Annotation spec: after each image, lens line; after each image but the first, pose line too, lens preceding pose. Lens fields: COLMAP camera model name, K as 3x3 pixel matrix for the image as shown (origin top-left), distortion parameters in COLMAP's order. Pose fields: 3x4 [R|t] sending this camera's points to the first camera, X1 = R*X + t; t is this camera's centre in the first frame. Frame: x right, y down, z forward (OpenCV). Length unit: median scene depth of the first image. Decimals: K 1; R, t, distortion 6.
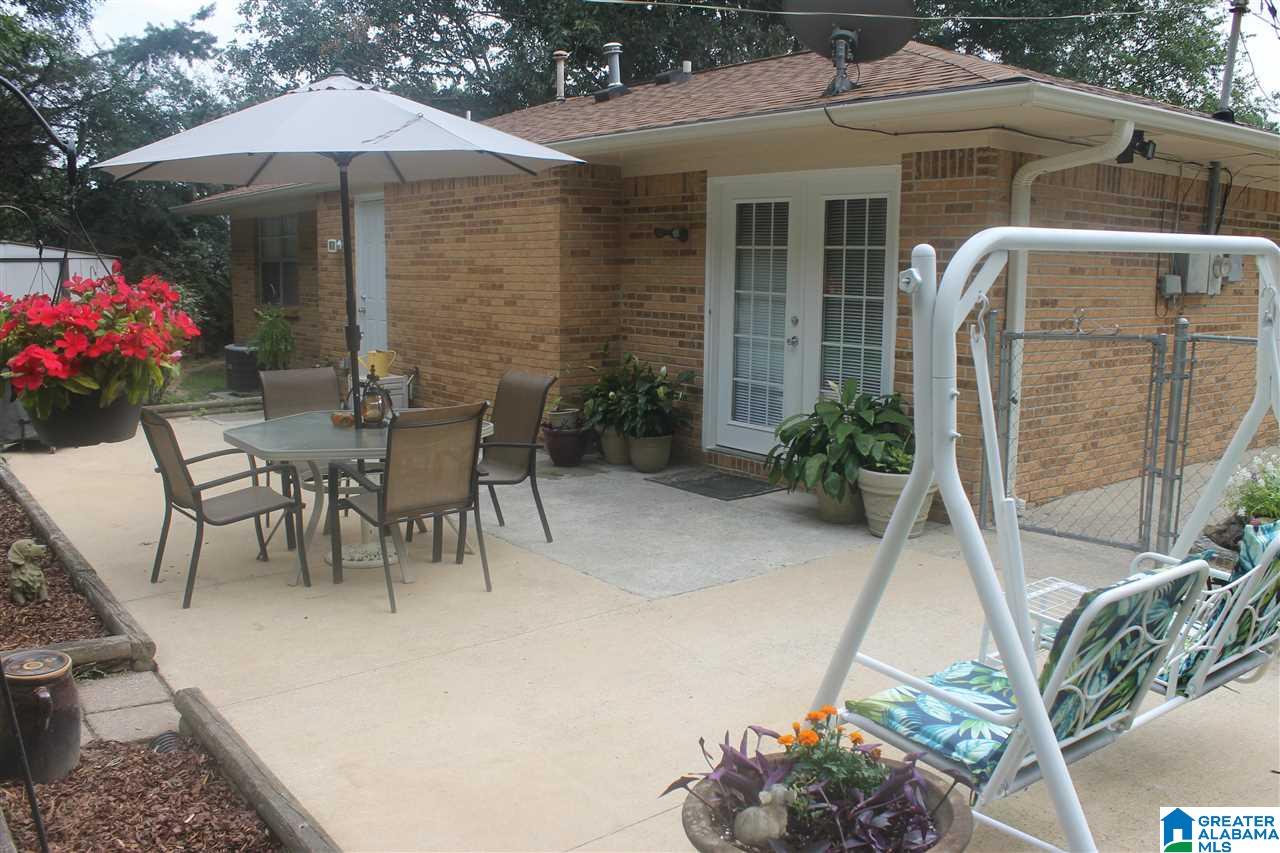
lens RADIAL K [[1109.3, 0, 678.5], [0, 1109.3, 433.3], [0, 0, 1]] dist [-0.182896, 0.191706]
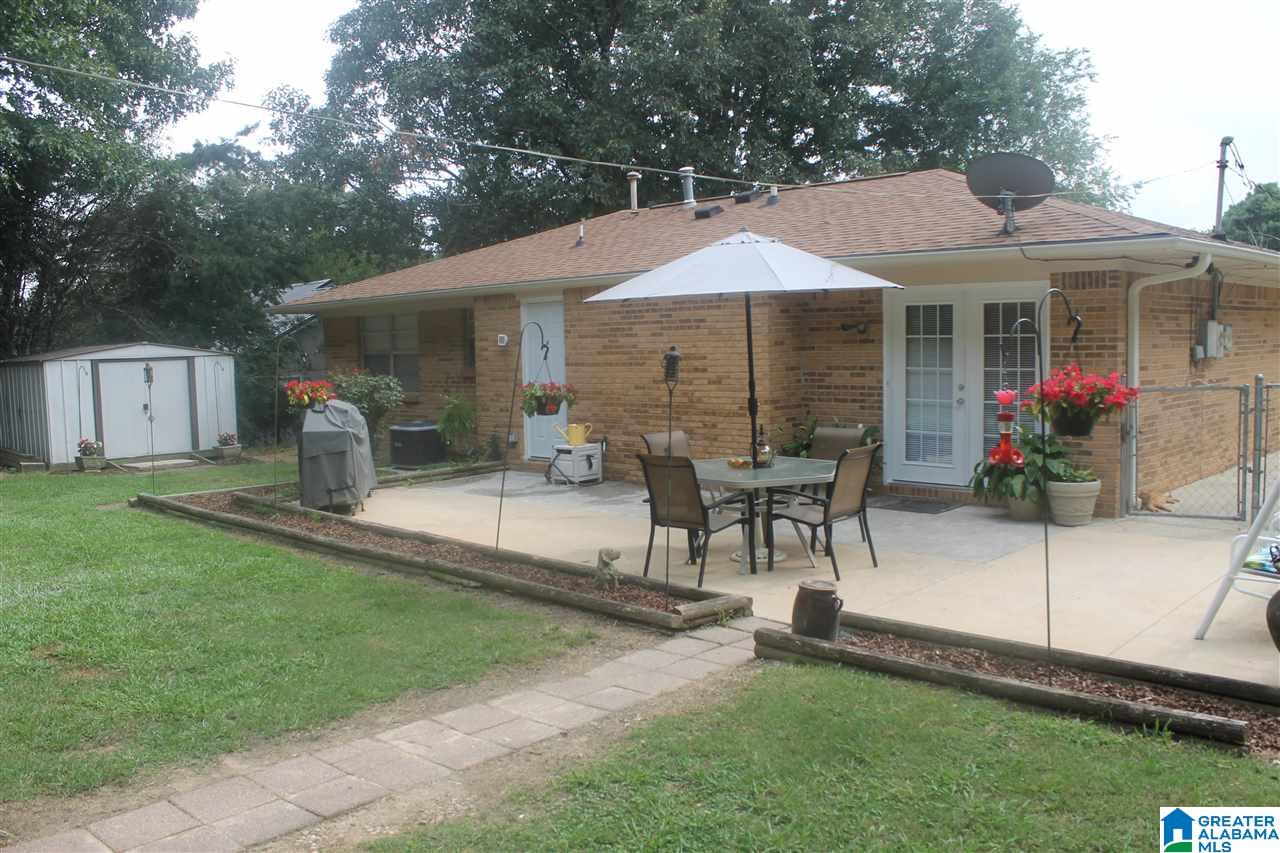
lens RADIAL K [[1109.3, 0, 678.5], [0, 1109.3, 433.3], [0, 0, 1]] dist [-0.182896, 0.191706]
pose [[0.988544, -0.043056, 0.144663, -0.420818], [0.052779, 0.996549, -0.064060, 0.026213], [-0.141406, 0.070961, 0.987405, -0.311685]]
